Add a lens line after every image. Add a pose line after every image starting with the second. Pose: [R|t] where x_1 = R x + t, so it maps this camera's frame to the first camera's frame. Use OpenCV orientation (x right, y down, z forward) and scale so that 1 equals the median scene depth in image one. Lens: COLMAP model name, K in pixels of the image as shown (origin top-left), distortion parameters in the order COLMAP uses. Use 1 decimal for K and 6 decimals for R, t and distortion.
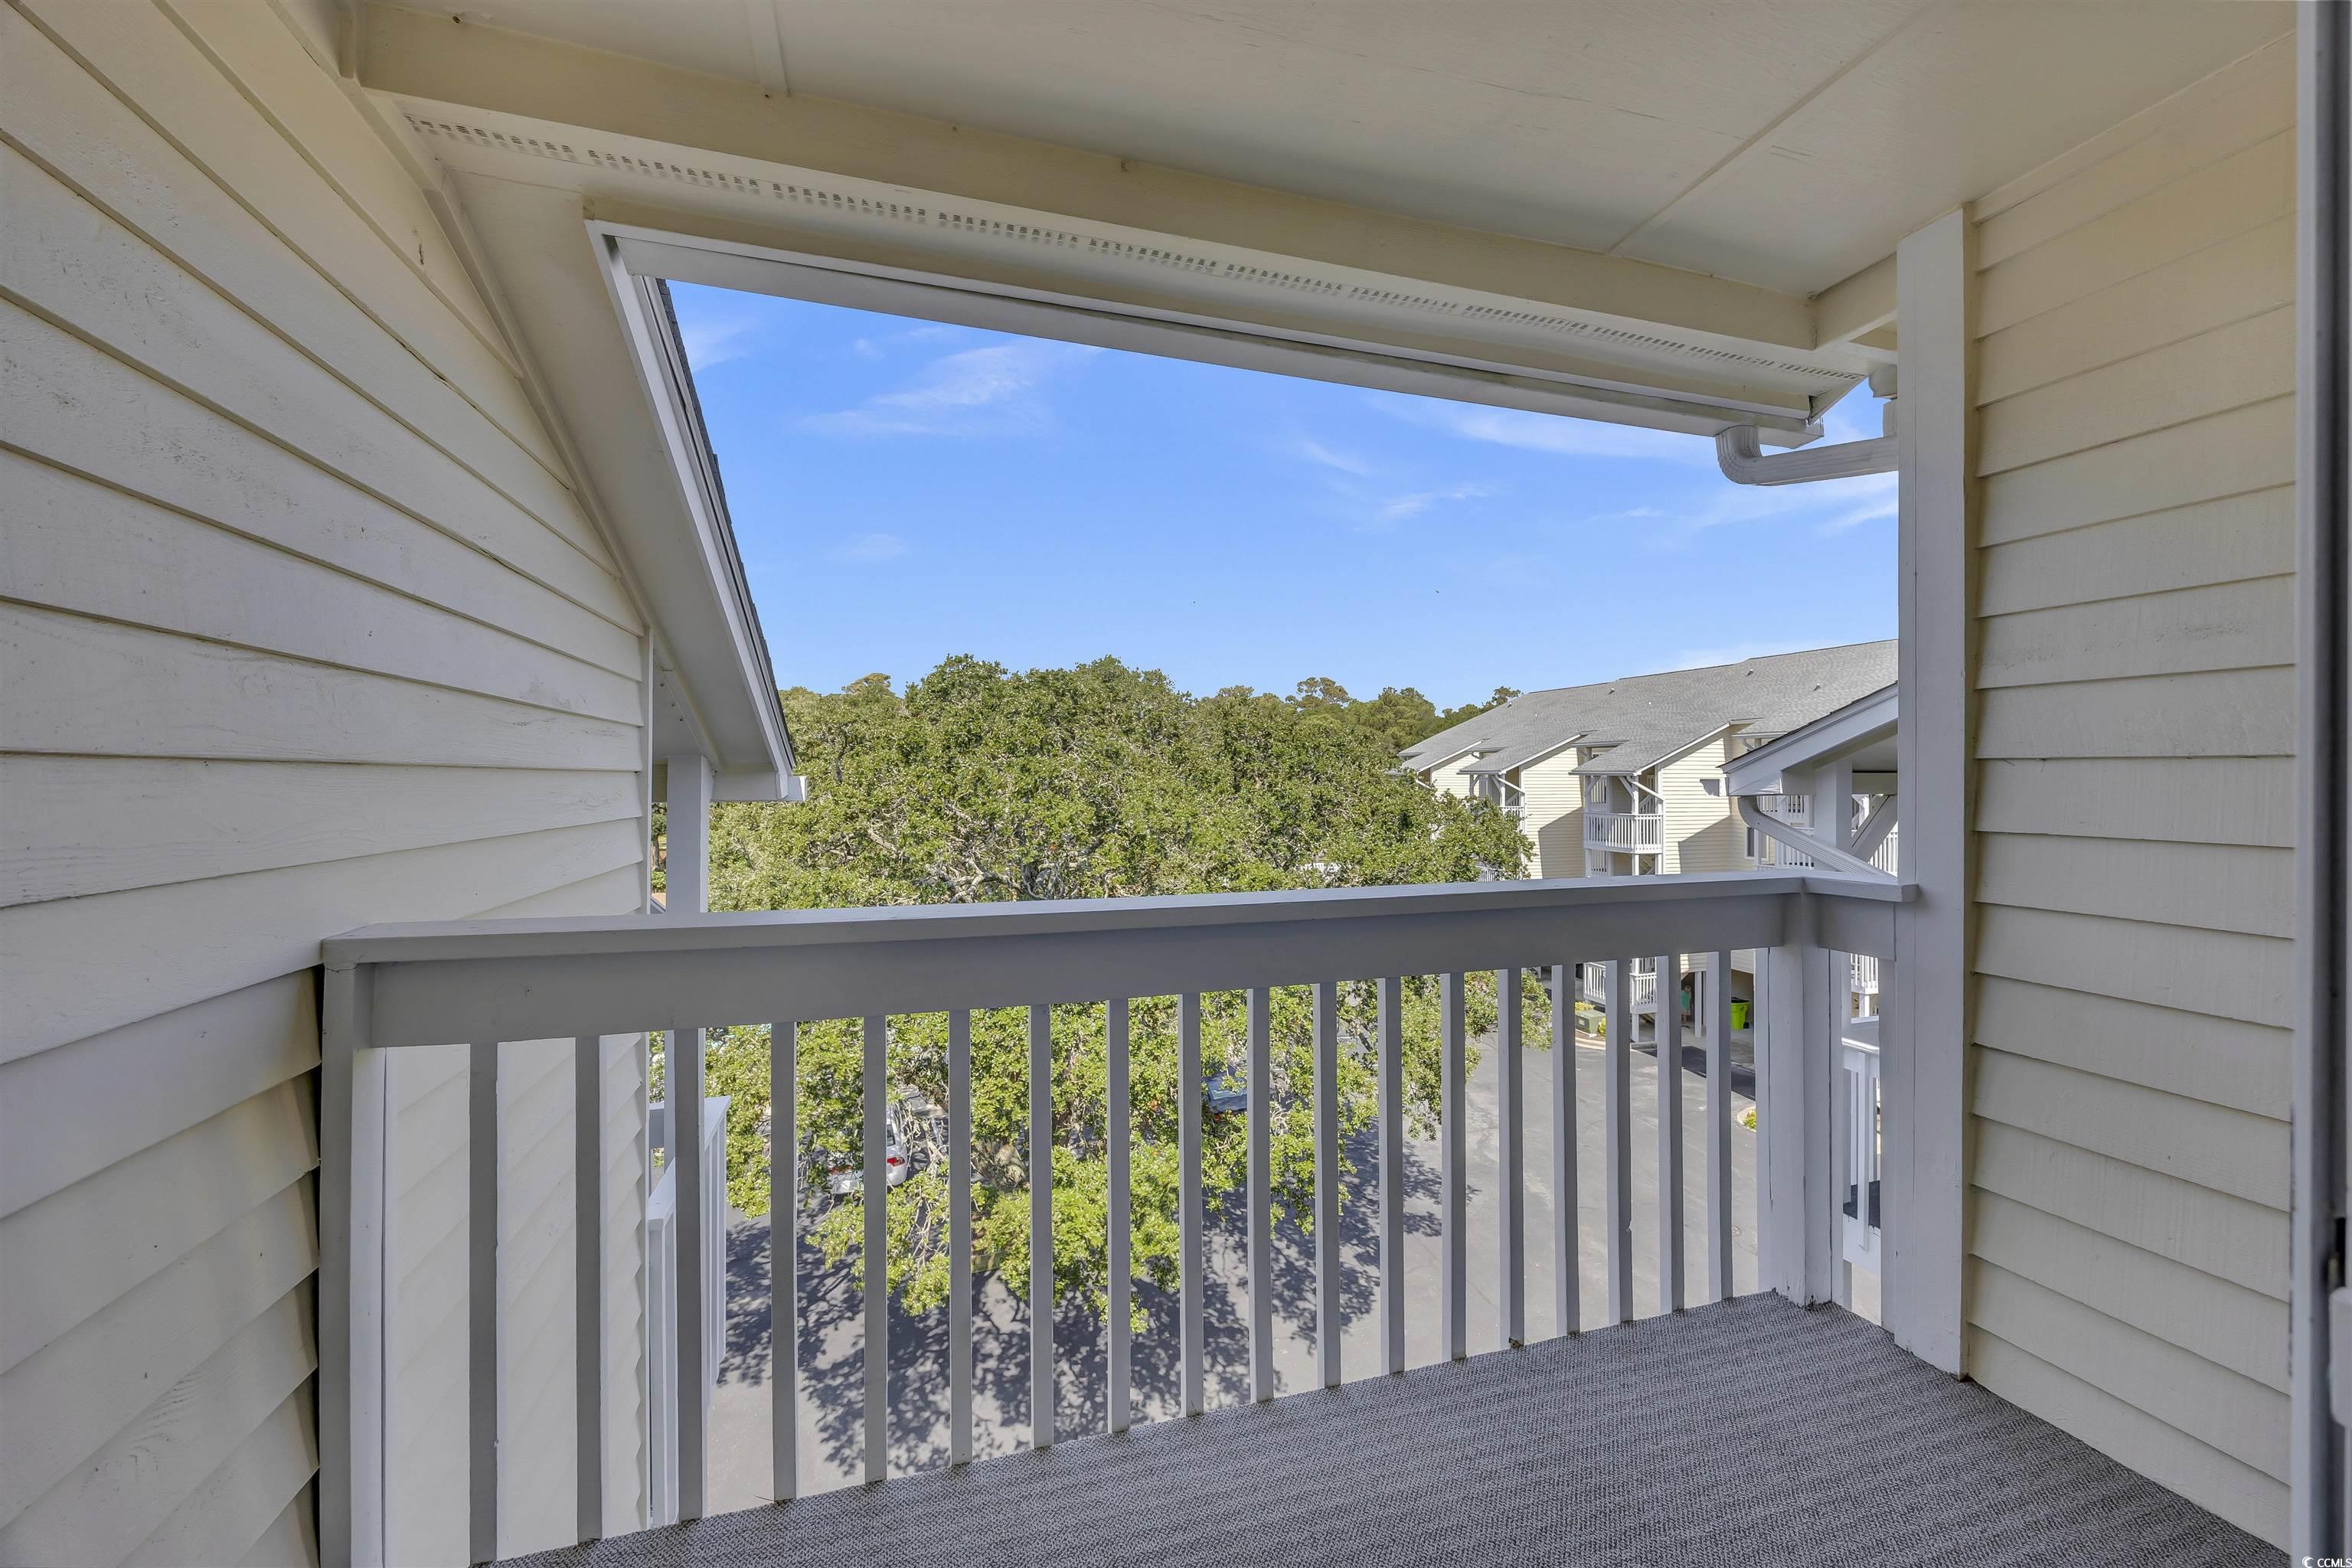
lens RADIAL K [[914.6, 0, 1175.4], [0, 914.6, 778.3], [0, 0, 1]] dist [-0.003365, -0.000625]
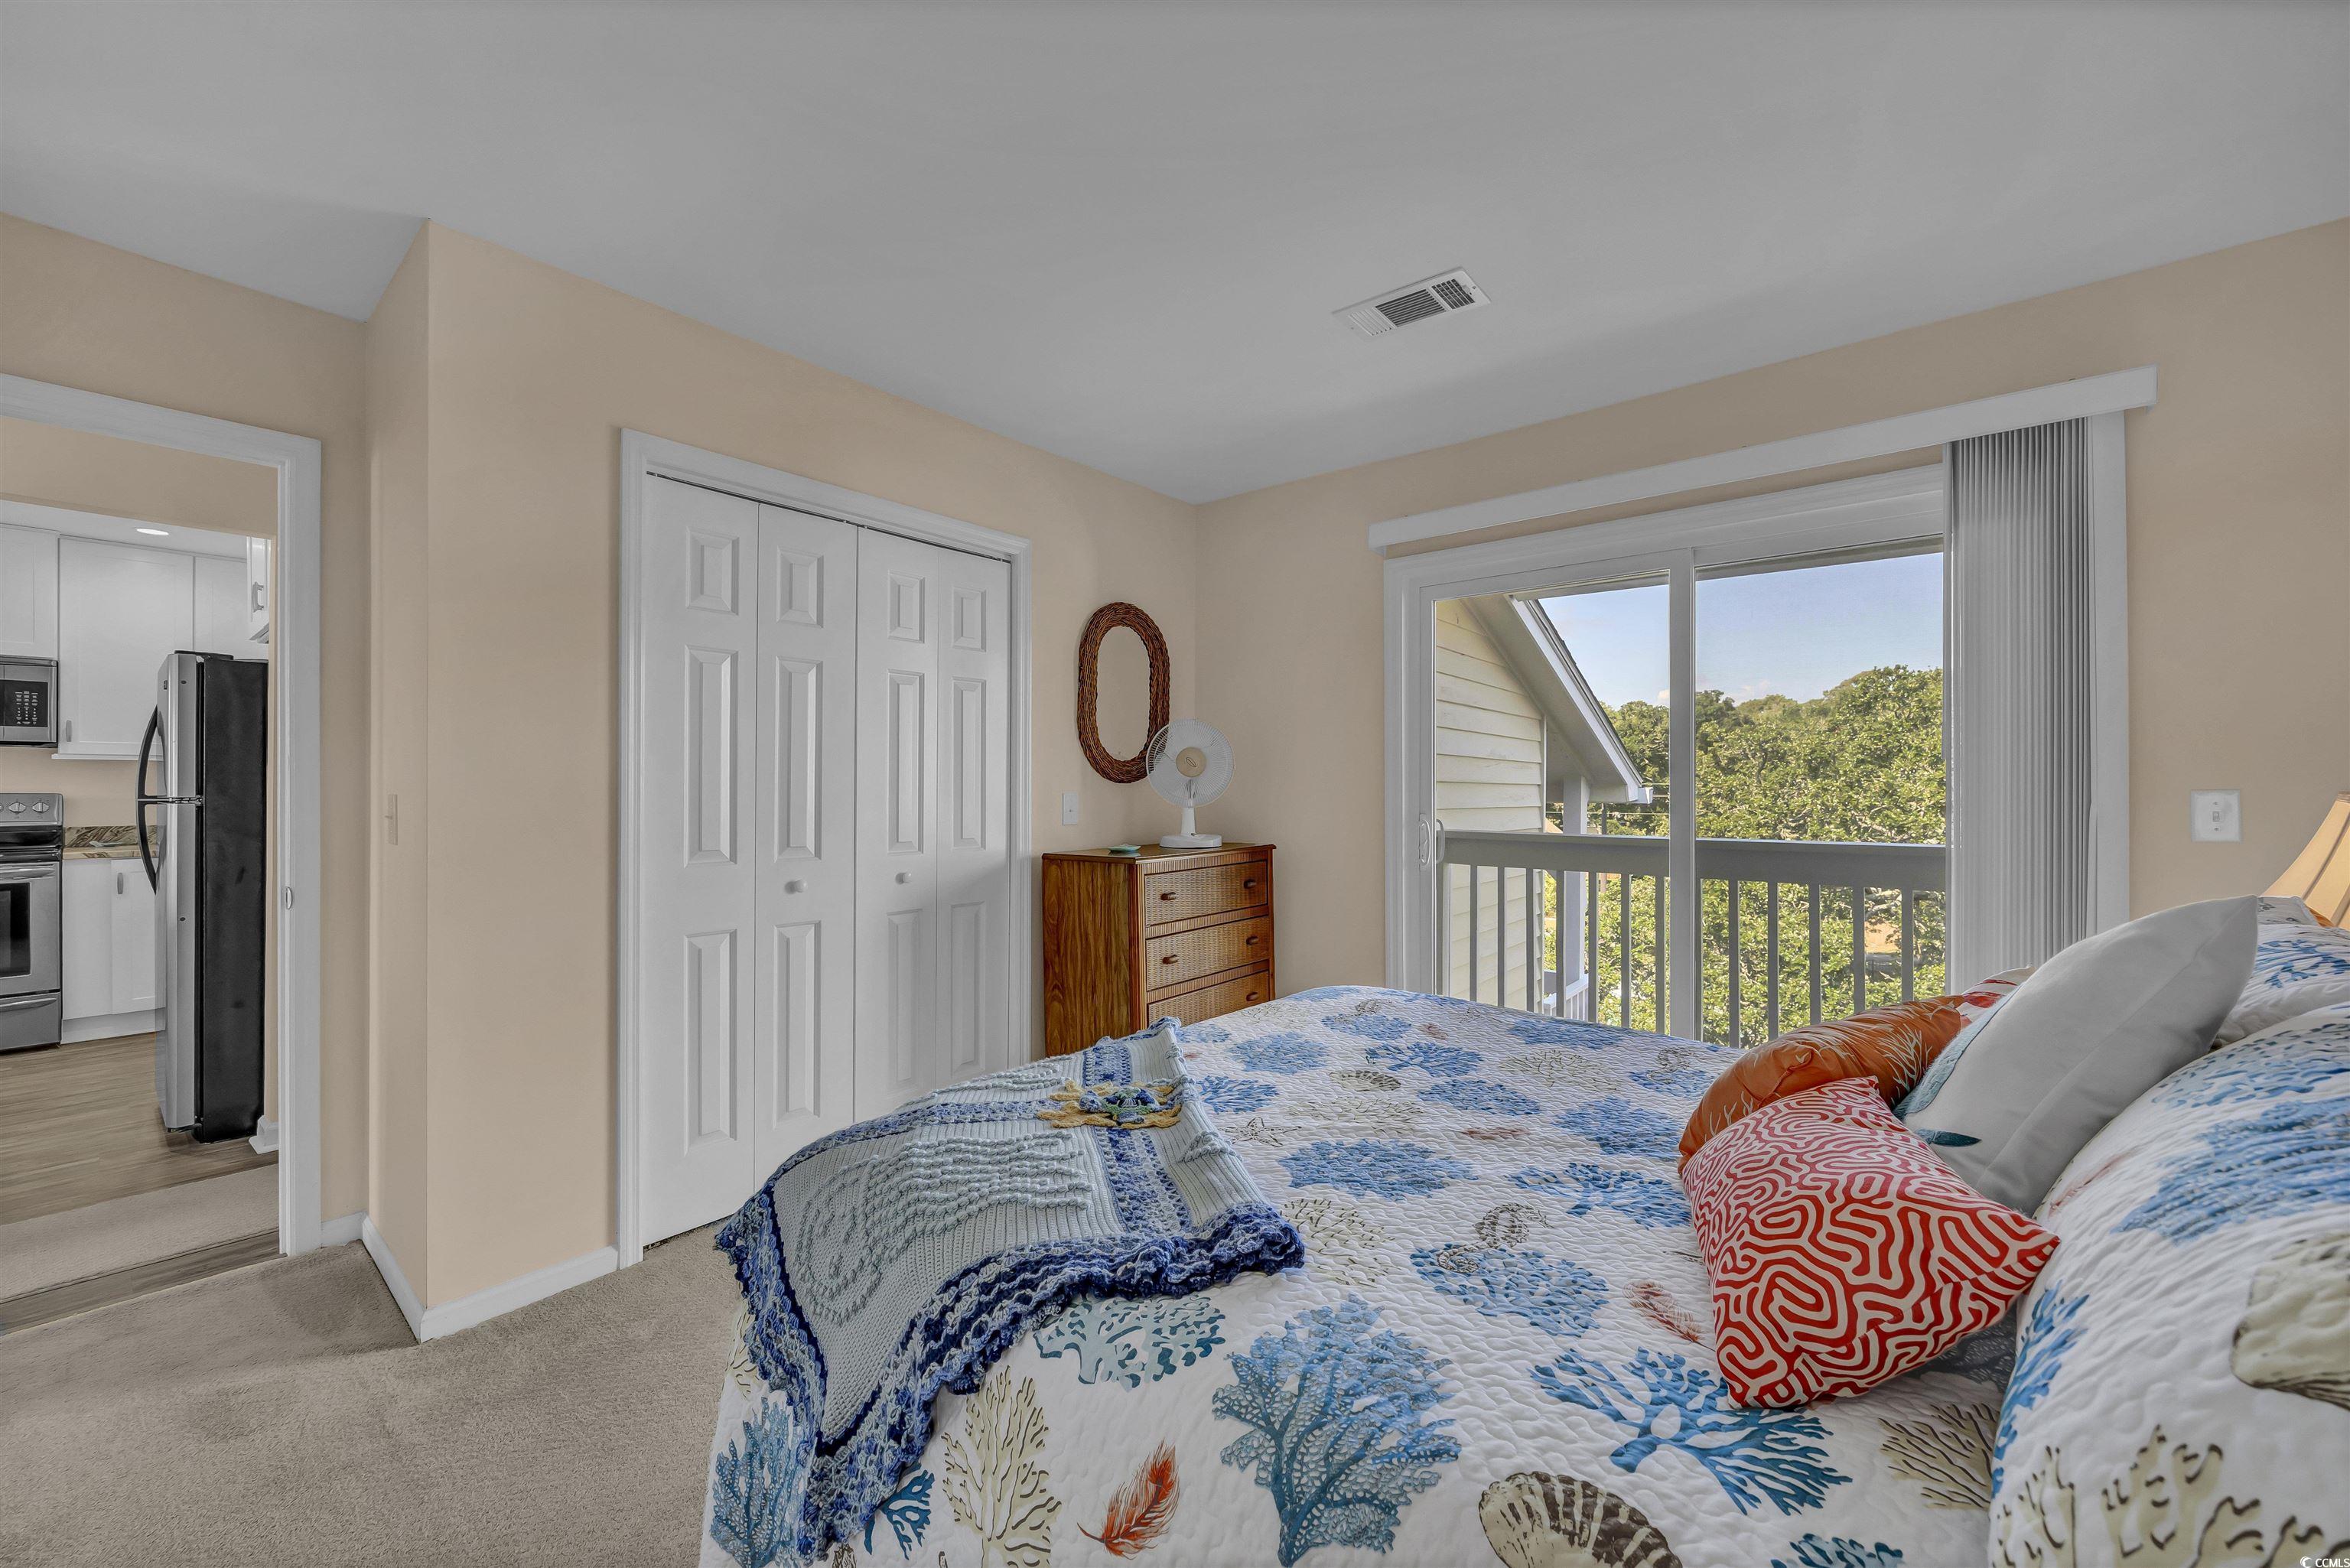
lens RADIAL K [[913.8, 0, 1172.2], [0, 913.8, 787.5], [0, 0, 1]] dist [-0.003365, -0.000625]
pose [[0.558157, -0.000854, -0.829735, 0.184373], [-0.003768, 0.999987, -0.003564, 0.002720], [0.829727, 0.005116, 0.558147, -0.235014]]
